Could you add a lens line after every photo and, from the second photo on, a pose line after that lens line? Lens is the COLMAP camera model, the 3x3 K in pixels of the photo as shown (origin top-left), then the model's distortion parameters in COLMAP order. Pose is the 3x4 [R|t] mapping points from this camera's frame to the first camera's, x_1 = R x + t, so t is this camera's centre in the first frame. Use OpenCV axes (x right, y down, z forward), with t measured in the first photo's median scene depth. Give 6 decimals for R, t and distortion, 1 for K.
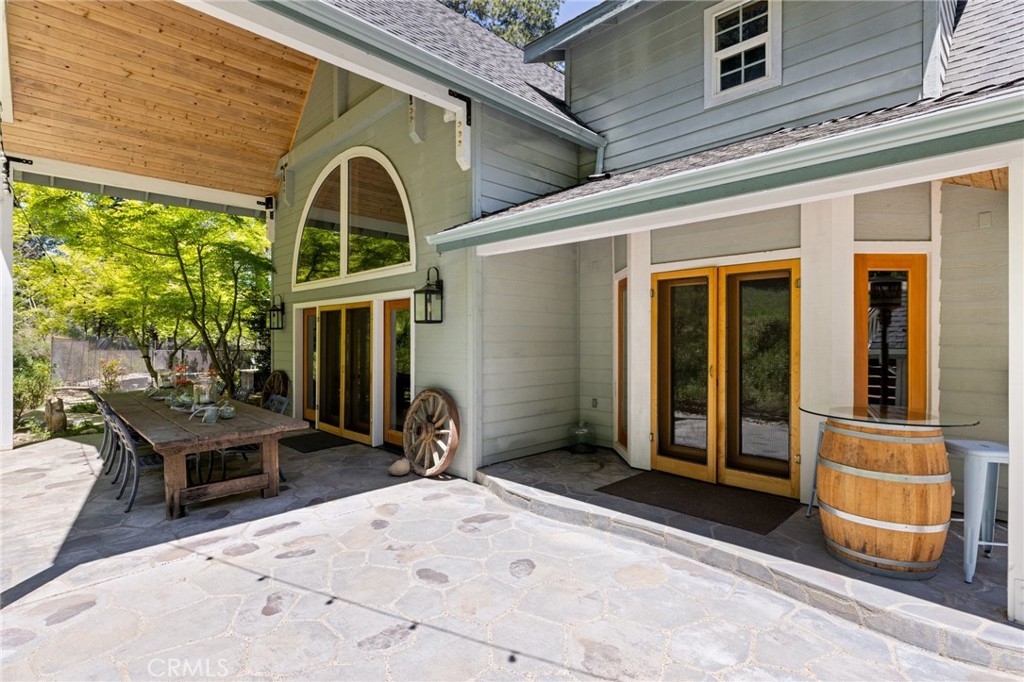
lens RADIAL K [[503.8, 0, 511.2], [0, 503.8, 339.2], [0, 0, 1]] dist [-0.004027, -0.000203]
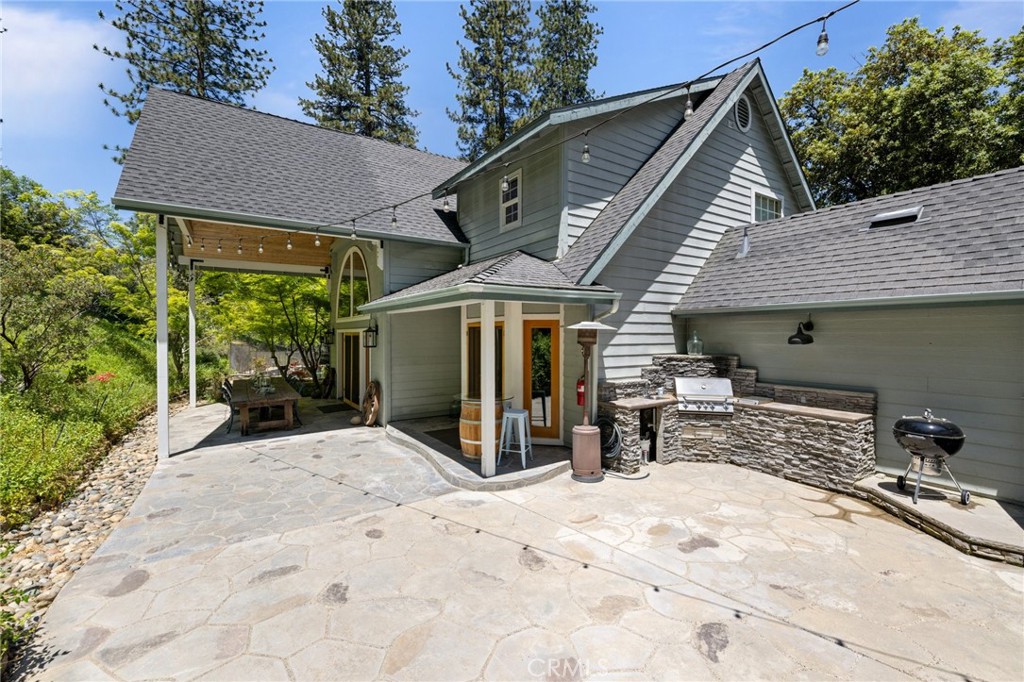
lens RADIAL K [[431.8, 0, 514.1], [0, 431.8, 339.6], [0, 0, 1]] dist [0.001566, 0.000011]
pose [[0.981211, -0.000676, -0.192935, 0.724378], [0.002608, 0.999949, 0.009760, -0.078346], [0.192918, -0.010079, 0.981163, -0.545883]]
